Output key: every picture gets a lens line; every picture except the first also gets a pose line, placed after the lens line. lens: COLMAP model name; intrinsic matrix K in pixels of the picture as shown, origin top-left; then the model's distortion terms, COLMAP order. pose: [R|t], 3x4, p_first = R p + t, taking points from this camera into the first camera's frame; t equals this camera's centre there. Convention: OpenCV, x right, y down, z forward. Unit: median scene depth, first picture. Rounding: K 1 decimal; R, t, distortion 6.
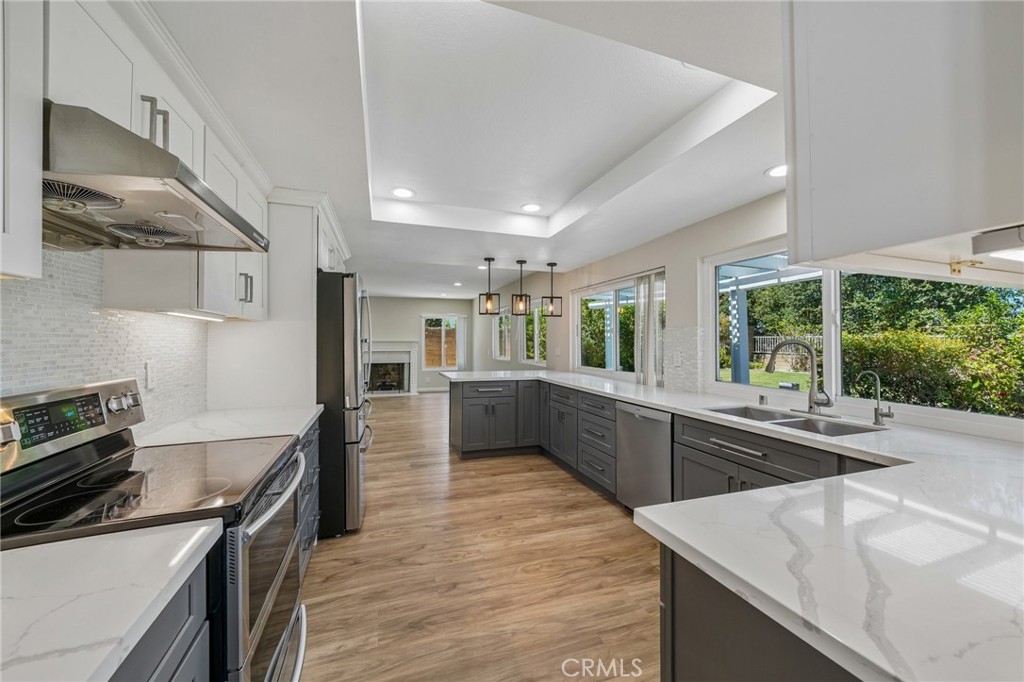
lens RADIAL K [[357.4, 0, 501.3], [0, 357.4, 343.1], [0, 0, 1]] dist [-0.026329, -0.000089]
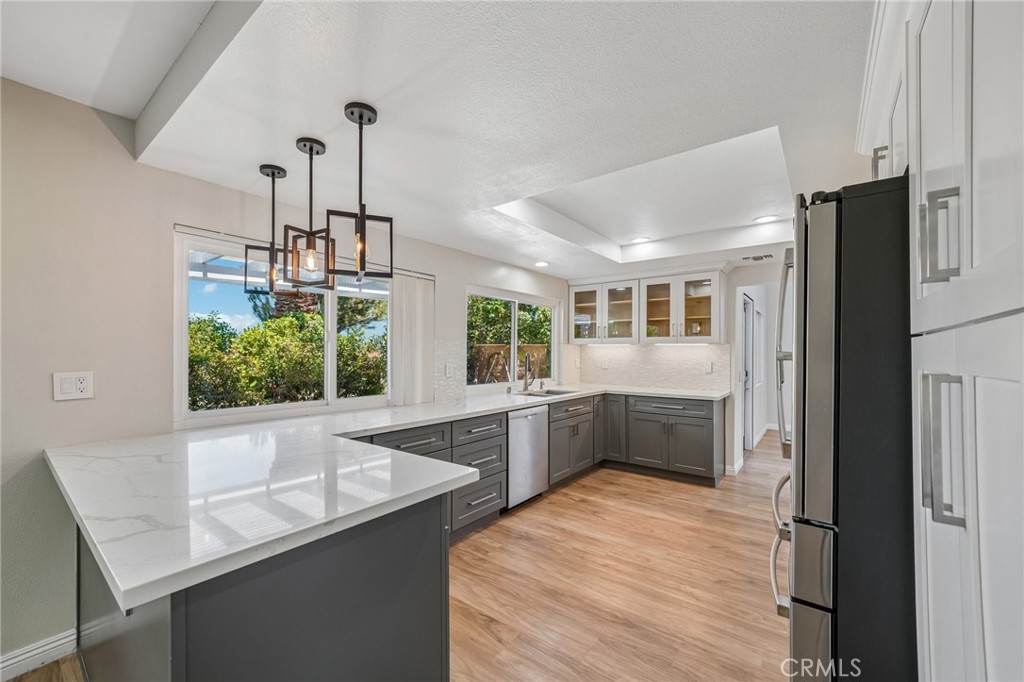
lens RADIAL K [[417.1, 0, 493.9], [0, 417.1, 349.0], [0, 0, 1]] dist [-0.001236, -0.000313]
pose [[-0.536643, -0.000359, 0.843809, -0.665407], [-0.003486, 0.999992, -0.001792, -0.015600], [-0.843802, -0.003903, -0.536640, 1.688600]]
